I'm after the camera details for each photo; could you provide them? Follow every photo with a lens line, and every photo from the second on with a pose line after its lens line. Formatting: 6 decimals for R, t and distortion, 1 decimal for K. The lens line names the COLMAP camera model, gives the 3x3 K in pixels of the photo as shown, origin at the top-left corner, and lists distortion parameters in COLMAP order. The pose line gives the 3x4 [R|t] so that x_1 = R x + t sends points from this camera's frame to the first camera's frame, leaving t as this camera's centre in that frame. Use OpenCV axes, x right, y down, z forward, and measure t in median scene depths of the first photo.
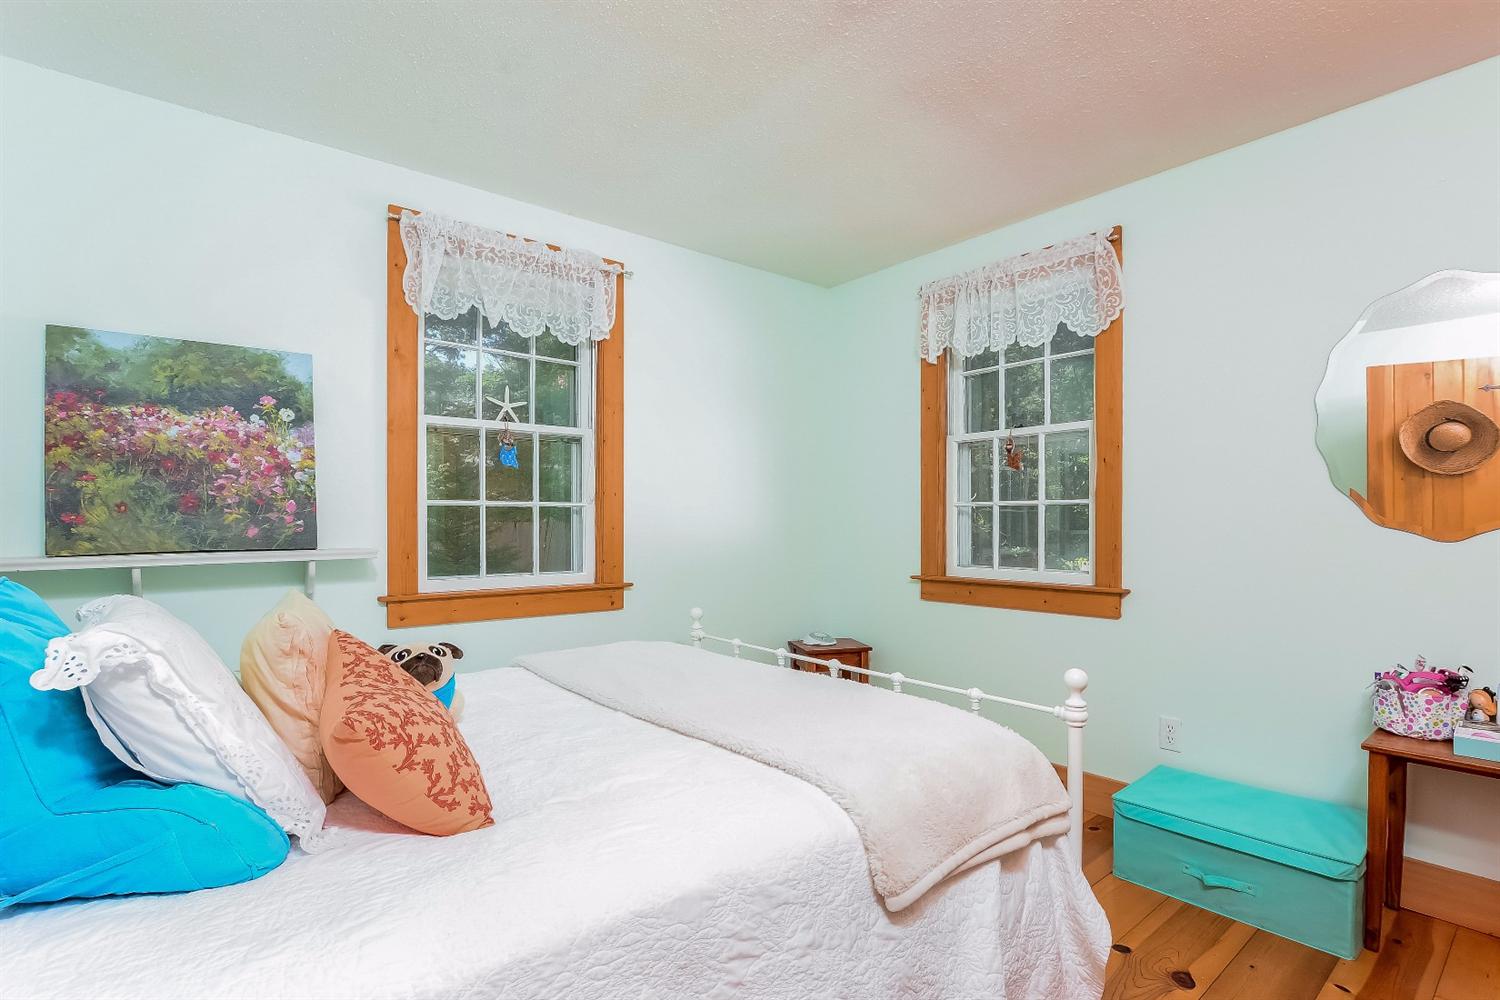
lens RADIAL K [[764.2, 0, 747.7], [0, 764.2, 503.8], [0, 0, 1]] dist [-0.005763, 0.000109]
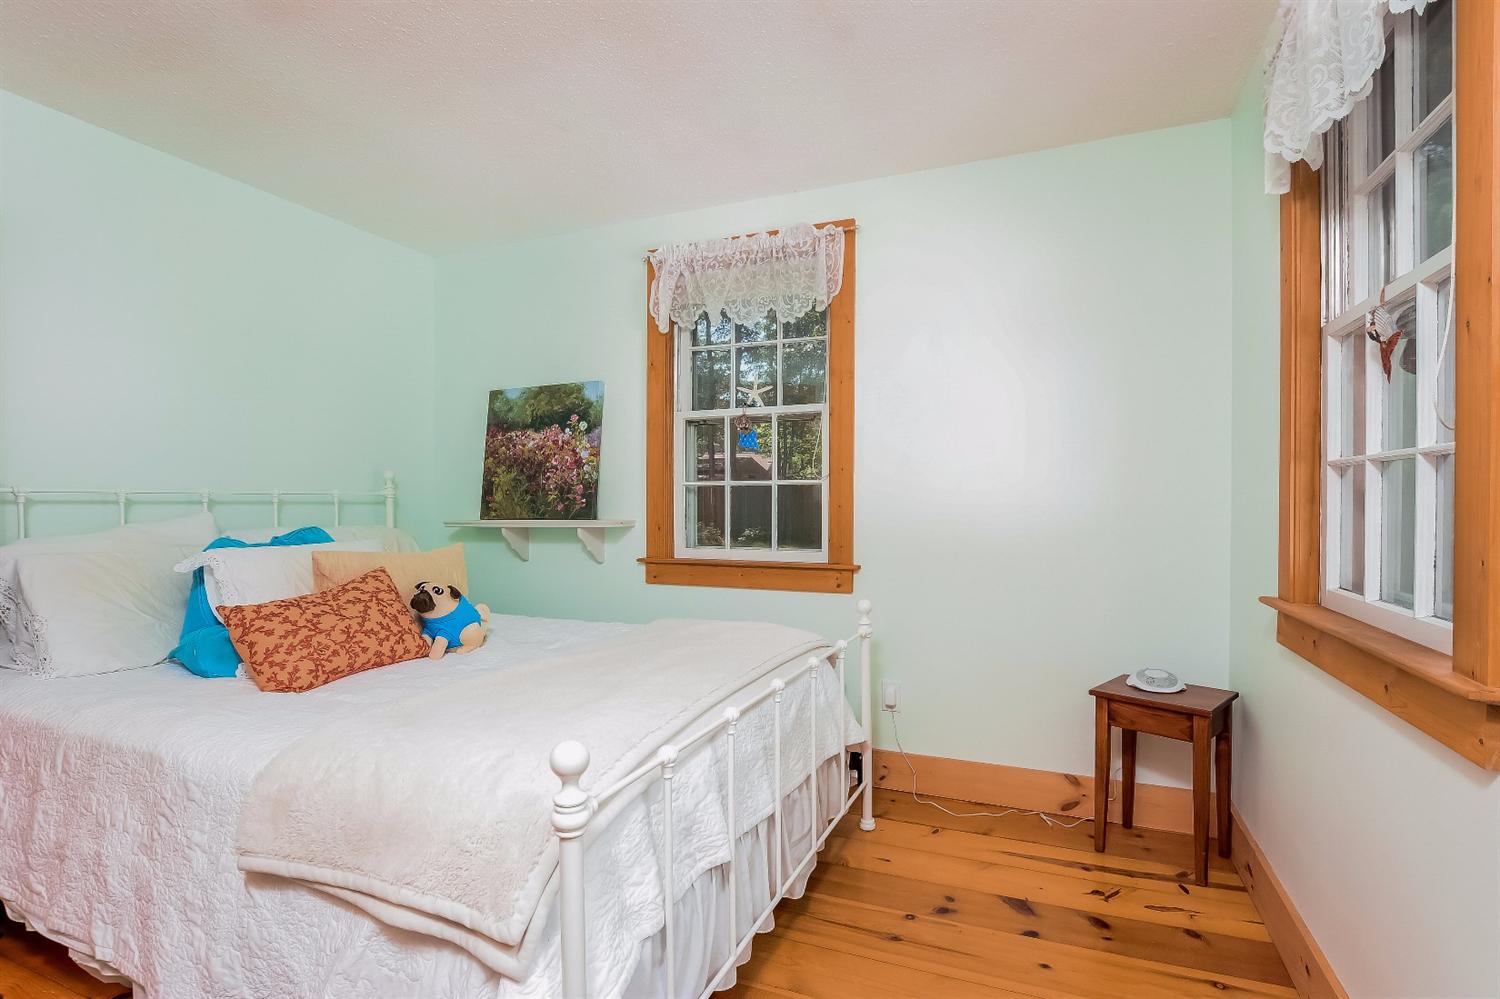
lens RADIAL K [[764.2, 0, 747.9], [0, 764.2, 510.2], [0, 0, 1]] dist [-0.005763, 0.000109]
pose [[0.434304, -0.005088, -0.900752, 0.863933], [0.016322, 0.999864, 0.002222, 0.046593], [0.900618, -0.015667, 0.434328, 0.680108]]
